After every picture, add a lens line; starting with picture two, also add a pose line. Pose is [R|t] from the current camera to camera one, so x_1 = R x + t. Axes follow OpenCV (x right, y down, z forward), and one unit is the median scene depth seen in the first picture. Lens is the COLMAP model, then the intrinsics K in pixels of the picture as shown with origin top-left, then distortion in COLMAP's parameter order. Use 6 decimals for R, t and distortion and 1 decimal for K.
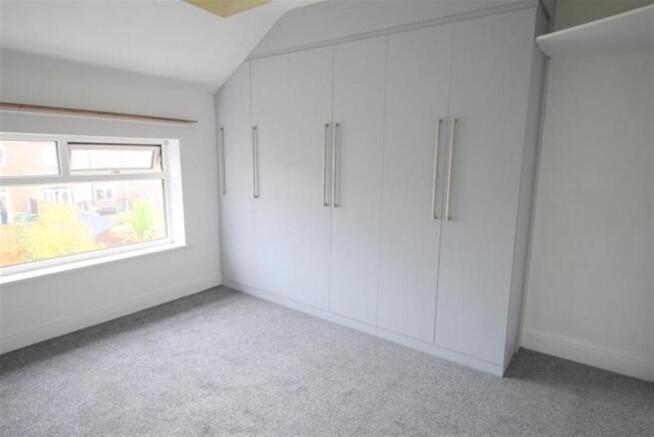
lens RADIAL K [[340.6, 0, 327.0], [0, 340.6, 218.5], [0, 0, 1]] dist [-0.000838, -0.000298]
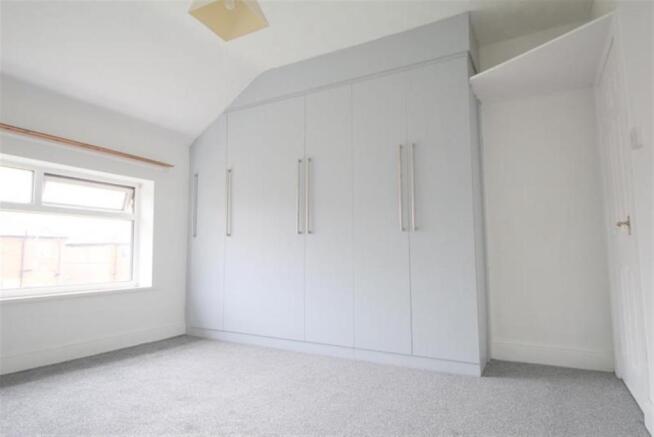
lens RADIAL K [[335.1, 0, 323.0], [0, 335.1, 218.2], [0, 0, 1]] dist [-0.002041, -0.001334]
pose [[0.993375, -0.007907, 0.114648, -0.051757], [0.033492, 0.974242, -0.223002, 0.153727], [-0.109931, 0.225364, 0.968053, -0.025670]]
